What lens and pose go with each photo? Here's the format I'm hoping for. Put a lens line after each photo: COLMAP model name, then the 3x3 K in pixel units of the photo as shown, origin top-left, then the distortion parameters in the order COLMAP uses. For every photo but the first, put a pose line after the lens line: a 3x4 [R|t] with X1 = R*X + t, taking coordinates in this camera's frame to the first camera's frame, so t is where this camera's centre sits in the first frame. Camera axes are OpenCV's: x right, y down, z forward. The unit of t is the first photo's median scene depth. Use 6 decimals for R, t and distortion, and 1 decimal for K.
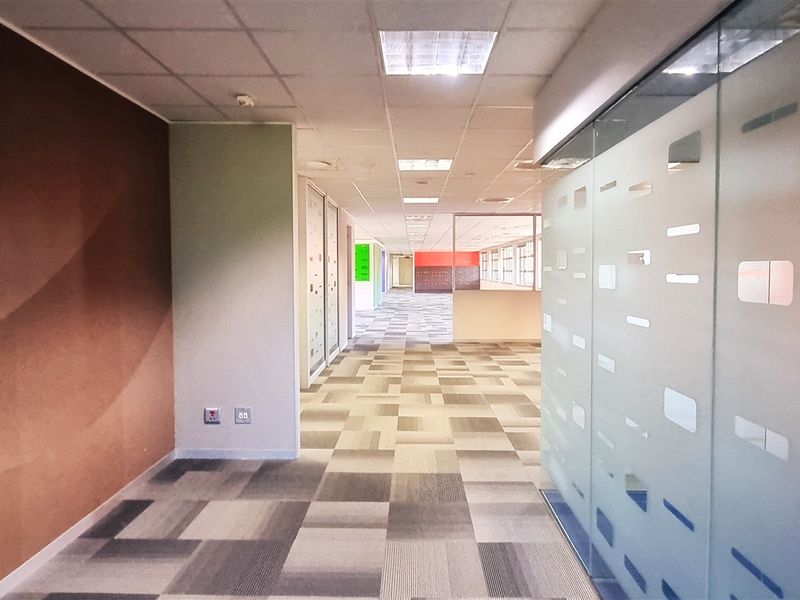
lens RADIAL K [[542.8, 0, 400.4], [0, 542.8, 298.4], [0, 0, 1]] dist [0.009093, 0.004376]
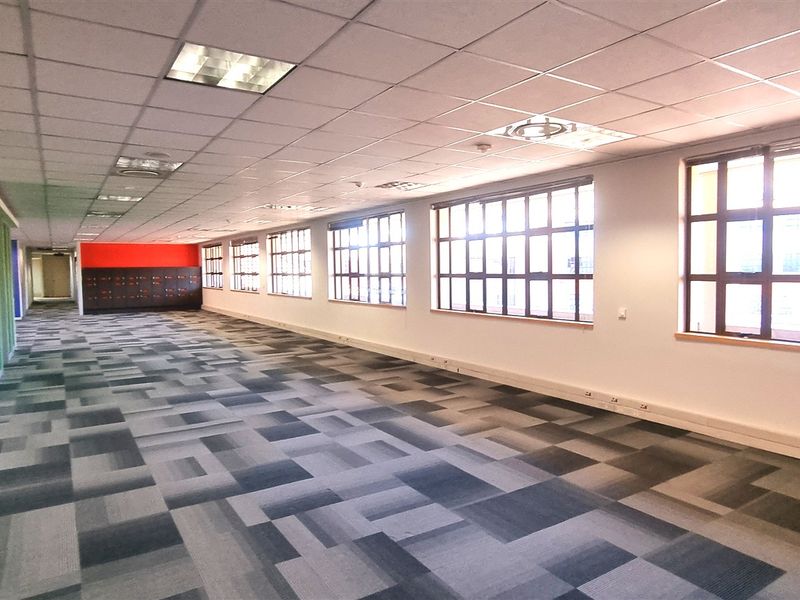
lens RADIAL K [[542.8, 0, 403.3], [0, 542.8, 296.6], [0, 0, 1]] dist [0.009093, 0.004376]
pose [[0.830745, -0.031422, 0.555766, -0.012815], [0.036512, 0.999331, 0.001923, -0.017465], [-0.555455, 0.018695, 0.831337, 0.334429]]
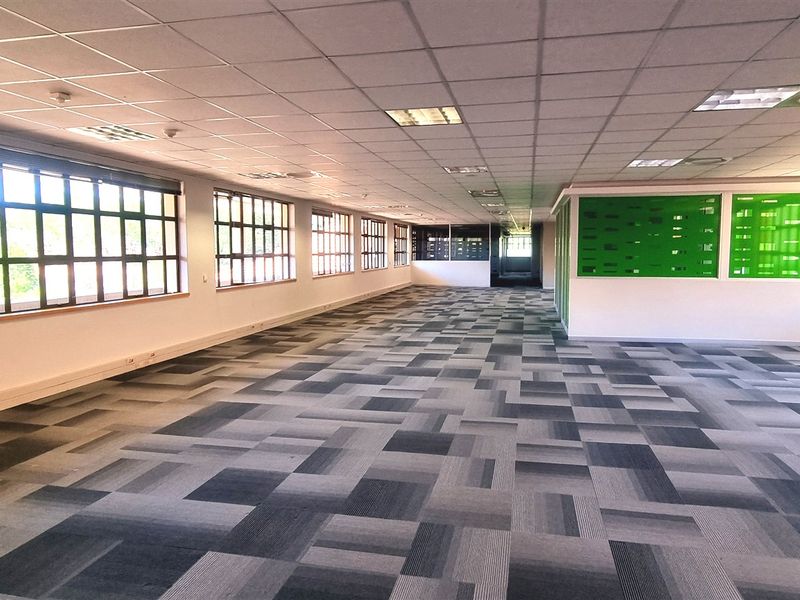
lens RADIAL K [[542.8, 0, 403.9], [0, 542.8, 296.6], [0, 0, 1]] dist [0.009093, 0.004376]
pose [[-0.978478, -0.011657, 0.206021, 0.001269], [0.017095, 0.990392, 0.137229, -0.053550], [-0.205641, 0.137797, -0.968878, 0.998302]]
